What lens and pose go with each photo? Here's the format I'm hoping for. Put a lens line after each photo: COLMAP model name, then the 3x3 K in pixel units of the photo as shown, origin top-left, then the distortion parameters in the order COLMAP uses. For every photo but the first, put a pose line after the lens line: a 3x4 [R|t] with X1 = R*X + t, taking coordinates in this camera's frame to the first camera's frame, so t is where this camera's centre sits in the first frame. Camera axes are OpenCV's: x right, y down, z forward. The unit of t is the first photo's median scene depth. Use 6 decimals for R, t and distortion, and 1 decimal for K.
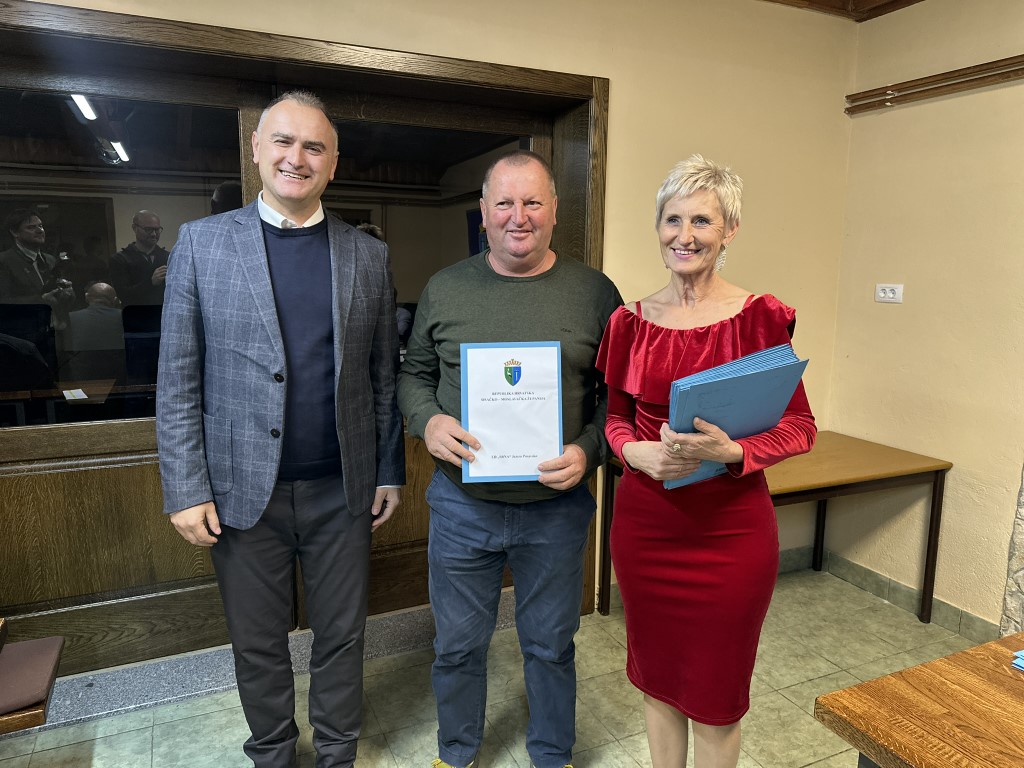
lens RADIAL K [[724.1, 0, 516.9], [0, 724.1, 379.3], [0, 0, 1]] dist [0.026555, -0.028341]
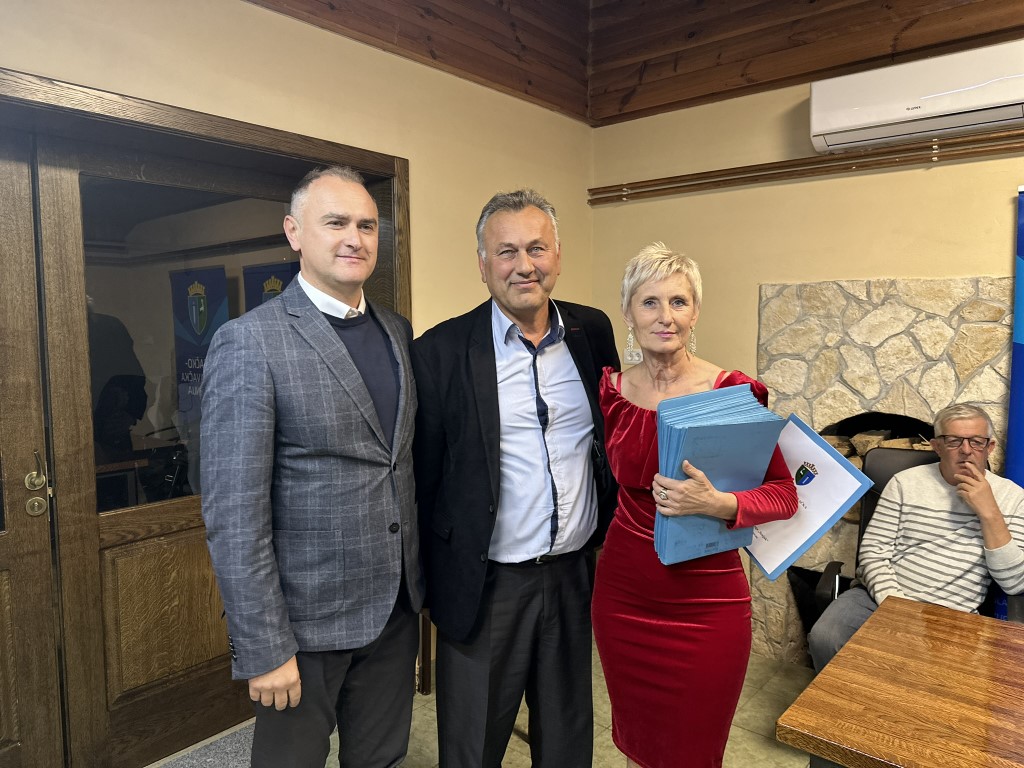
lens RADIAL K [[724.1, 0, 514.1], [0, 724.1, 385.3], [0, 0, 1]] dist [0.026555, -0.028341]
pose [[0.906338, -0.047964, 0.419823, -0.192436], [0.079759, 0.995096, -0.058501, -0.025607], [-0.414958, 0.086506, 0.905719, 0.039804]]
